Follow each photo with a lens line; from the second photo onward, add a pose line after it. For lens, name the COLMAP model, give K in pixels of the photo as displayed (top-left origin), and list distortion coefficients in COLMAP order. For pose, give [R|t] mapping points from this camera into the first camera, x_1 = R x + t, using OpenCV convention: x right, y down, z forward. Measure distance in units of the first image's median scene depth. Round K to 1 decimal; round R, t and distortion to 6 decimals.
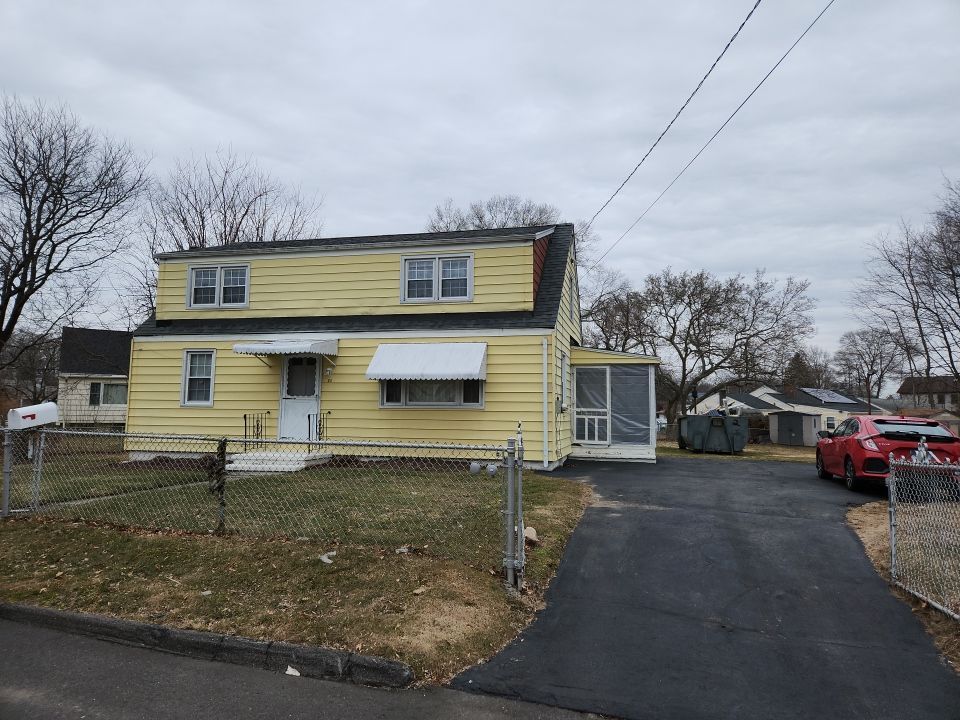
lens RADIAL K [[636.7, 0, 479.3], [0, 636.7, 338.6], [0, 0, 1]] dist [0.094605, -0.077974]
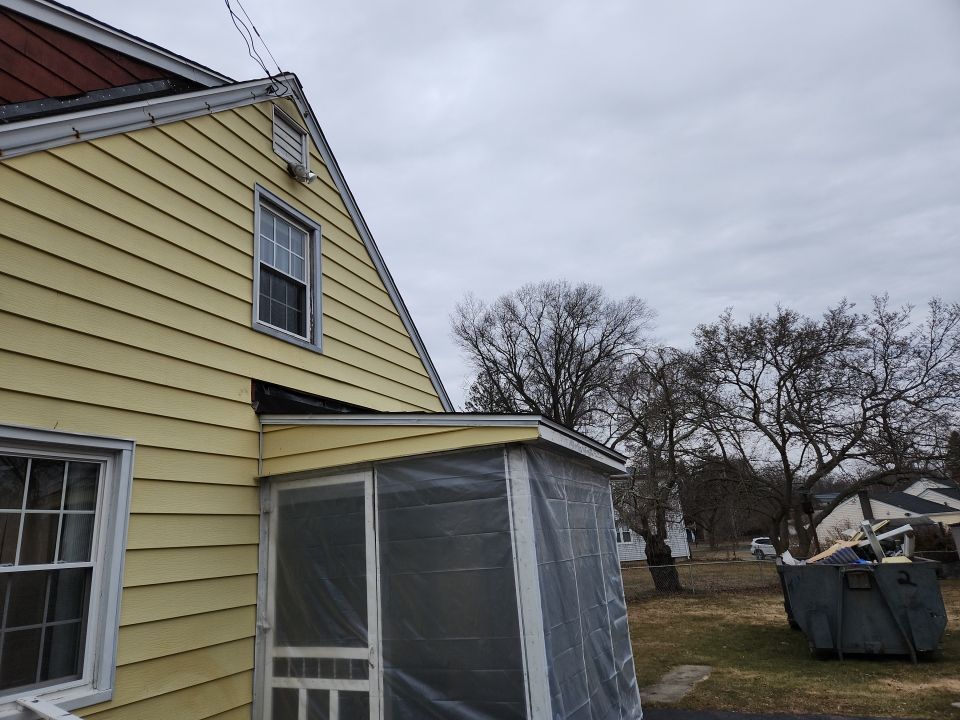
lens RADIAL K [[636.2, 0, 460.2], [0, 636.2, 336.0], [0, 0, 1]] dist [0.091407, -0.074238]
pose [[0.979185, -0.132749, -0.153541, 0.246786], [0.101126, 0.974967, -0.198022, 0.037900], [0.175985, 0.178374, 0.968097, 0.627472]]
